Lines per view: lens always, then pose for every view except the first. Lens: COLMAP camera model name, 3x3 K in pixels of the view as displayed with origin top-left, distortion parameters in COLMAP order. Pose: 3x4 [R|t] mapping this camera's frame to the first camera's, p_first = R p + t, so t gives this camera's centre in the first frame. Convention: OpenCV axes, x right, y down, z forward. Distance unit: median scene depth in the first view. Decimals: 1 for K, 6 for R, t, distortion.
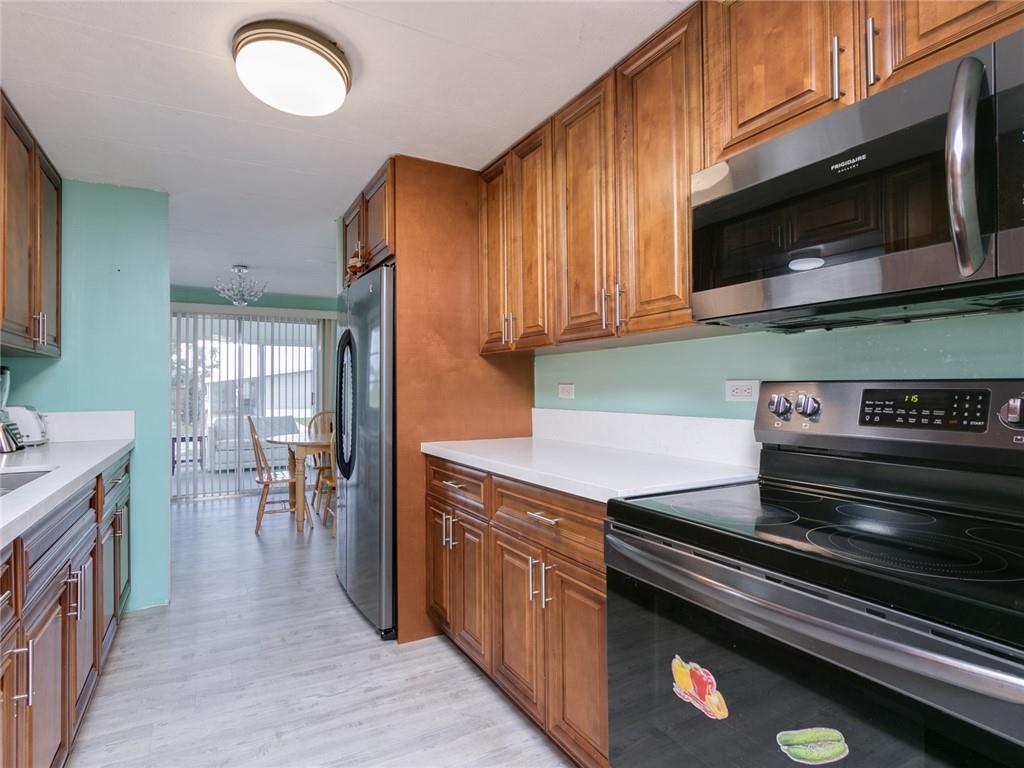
lens RADIAL K [[523.6, 0, 449.8], [0, 523.6, 385.7], [0, 0, 1]] dist [0.004768, -0.000142]
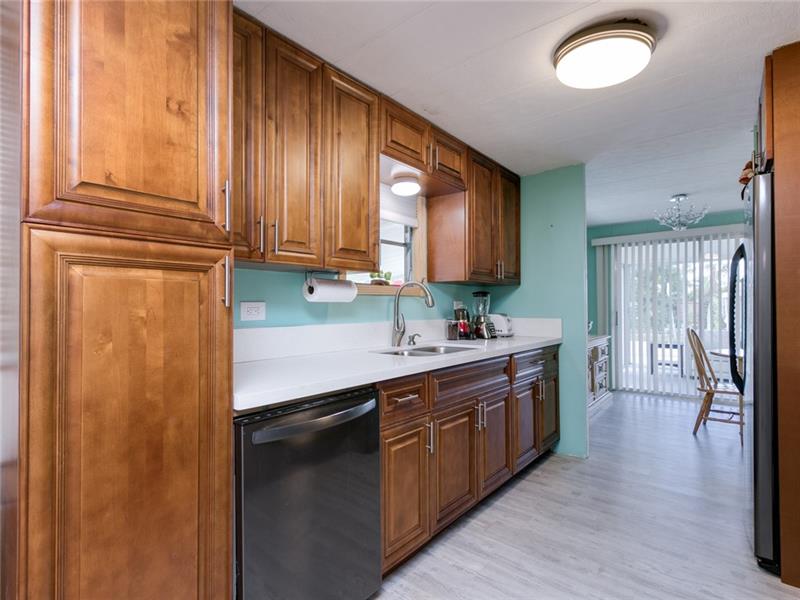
lens RADIAL K [[408.8, 0, 361.3], [0, 408.8, 300.7], [0, 0, 1]] dist [0.001493, 0.000180]
pose [[0.375415, -0.008854, -0.926815, 0.305639], [0.008610, 0.999945, -0.006065, -0.000813], [0.926817, -0.005703, 0.375470, 0.054766]]
